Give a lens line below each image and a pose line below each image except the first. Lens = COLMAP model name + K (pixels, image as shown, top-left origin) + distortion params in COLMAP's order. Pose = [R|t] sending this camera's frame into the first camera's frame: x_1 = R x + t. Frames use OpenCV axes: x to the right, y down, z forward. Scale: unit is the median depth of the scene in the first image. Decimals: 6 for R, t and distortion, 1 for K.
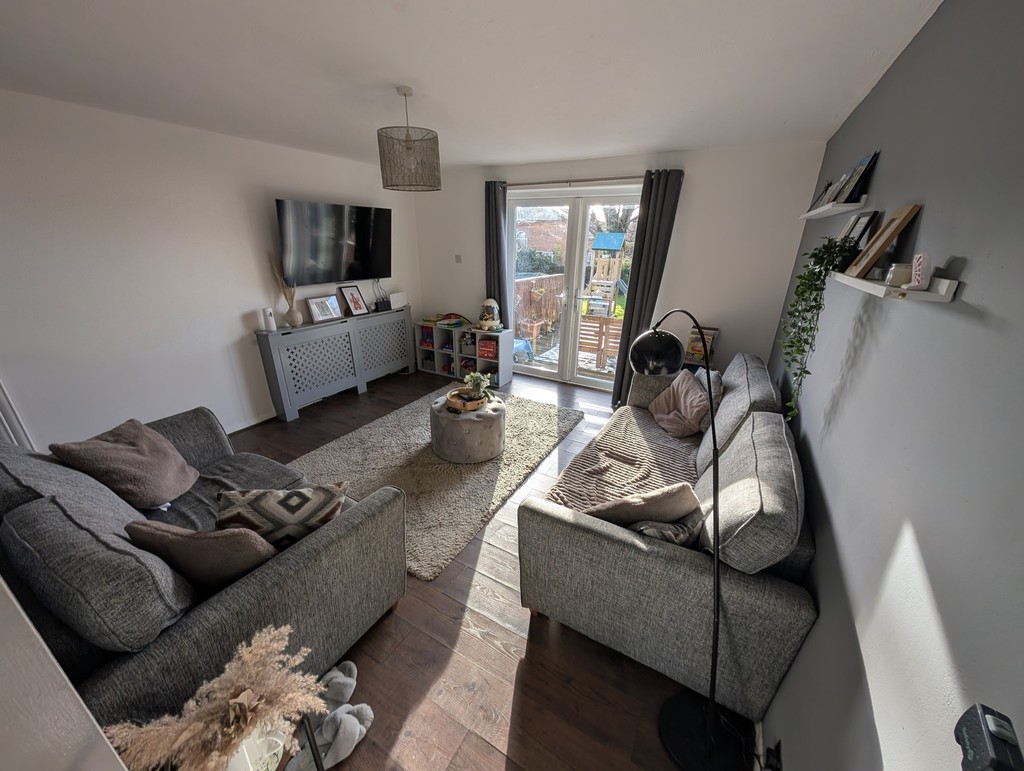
lens RADIAL K [[385.0, 0, 510.8], [0, 385.0, 389.7], [0, 0, 1]] dist [-0.000181, 0.000102]
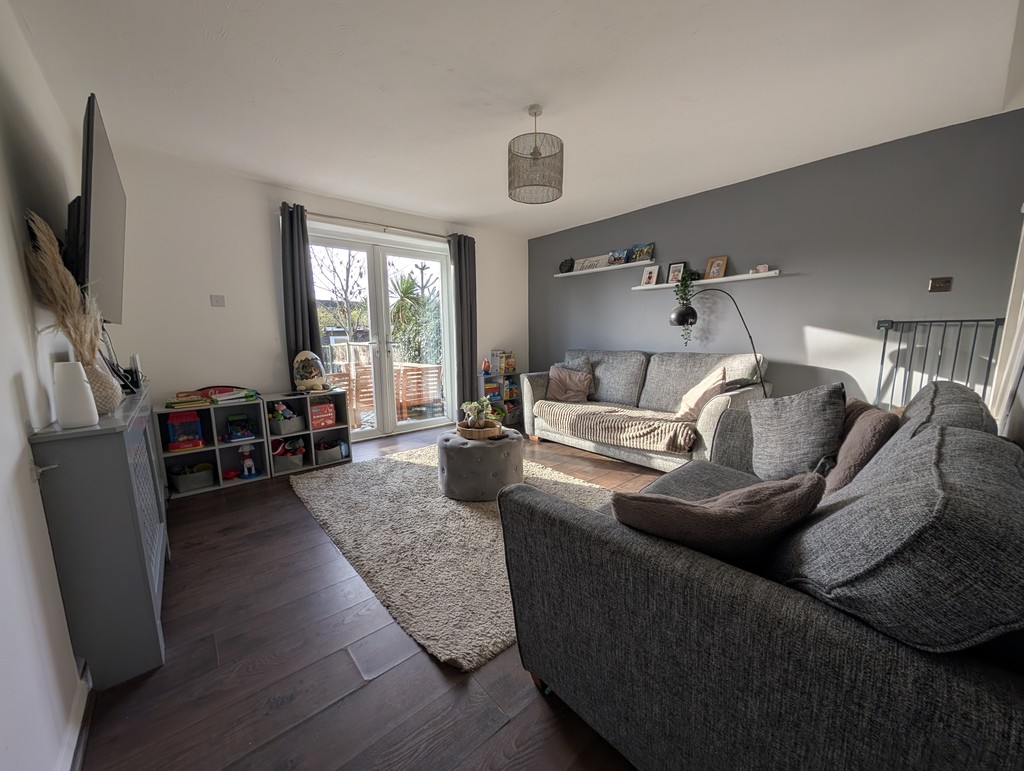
lens RADIAL K [[385.0, 0, 510.8], [0, 385.0, 389.7], [0, 0, 1]] dist [-0.000181, 0.000102]
pose [[0.345087, -0.160527, 0.924741, -0.664762], [0.360486, 0.932364, 0.027328, -0.045059], [-0.866582, 0.323926, 0.379614, 0.420708]]
